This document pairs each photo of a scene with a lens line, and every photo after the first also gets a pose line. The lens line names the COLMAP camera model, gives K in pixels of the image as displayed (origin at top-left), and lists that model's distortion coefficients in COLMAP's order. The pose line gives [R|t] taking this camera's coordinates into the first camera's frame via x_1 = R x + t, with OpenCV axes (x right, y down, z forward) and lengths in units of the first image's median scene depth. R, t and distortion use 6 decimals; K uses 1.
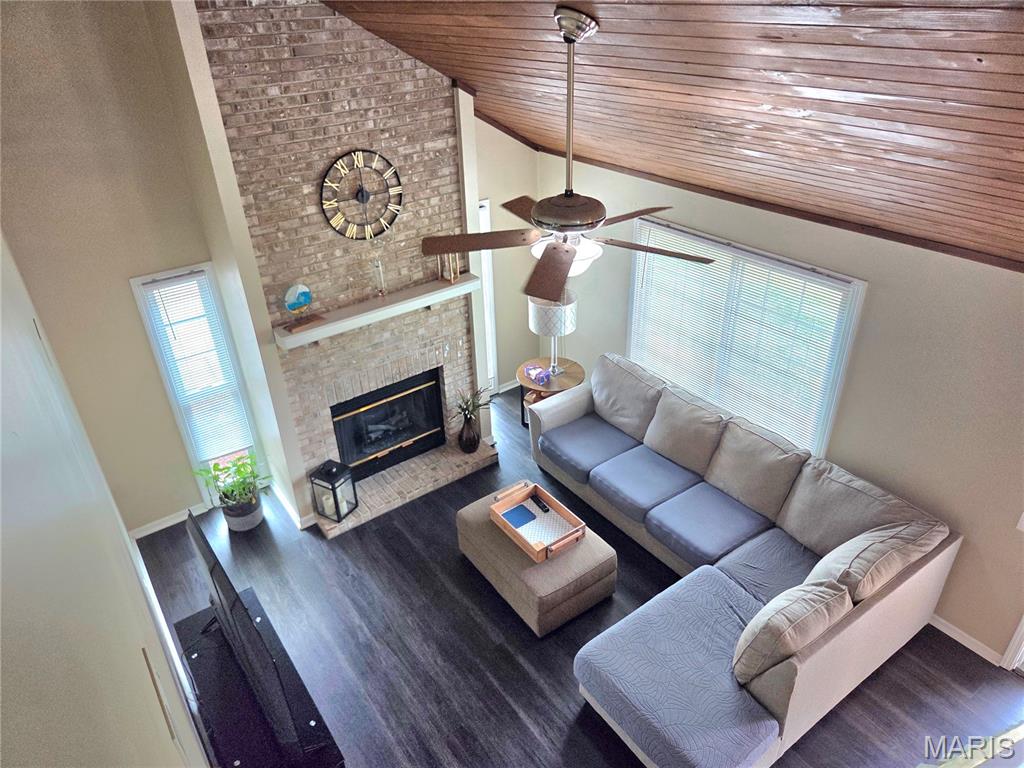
lens RADIAL K [[699.6, 0, 512.0], [0, 699.6, 384.0], [0, 0, 1]] dist [0.076086, -0.062295]
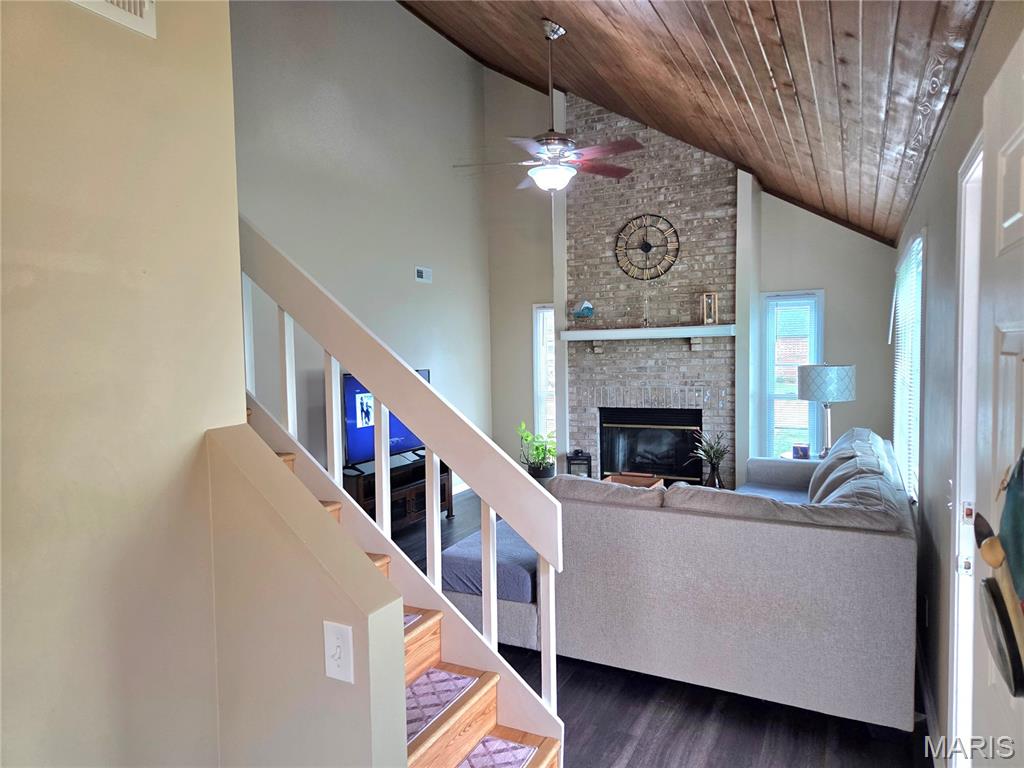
lens RADIAL K [[699.6, 0, 512.0], [0, 699.6, 384.0], [0, 0, 1]] dist [0.076086, -0.062295]
pose [[0.445361, 0.067107, -0.892833, 0.881950], [-0.448692, 0.879663, -0.157698, 0.288889], [0.774809, 0.470839, 0.421878, 0.343289]]
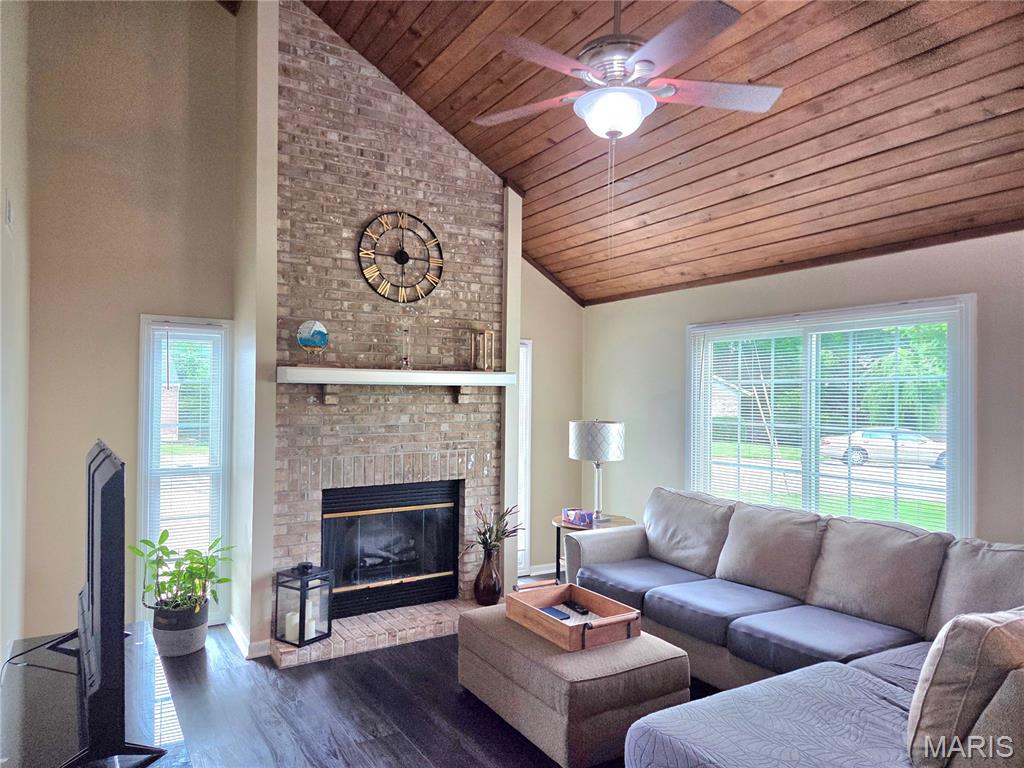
lens RADIAL K [[699.6, 0, 512.0], [0, 699.6, 384.0], [0, 0, 1]] dist [0.076086, -0.062295]
pose [[0.996214, 0.042812, -0.075656, 0.019448], [-0.075630, 0.855941, -0.511512, 0.357251], [0.042859, 0.515298, 0.855939, 0.263365]]
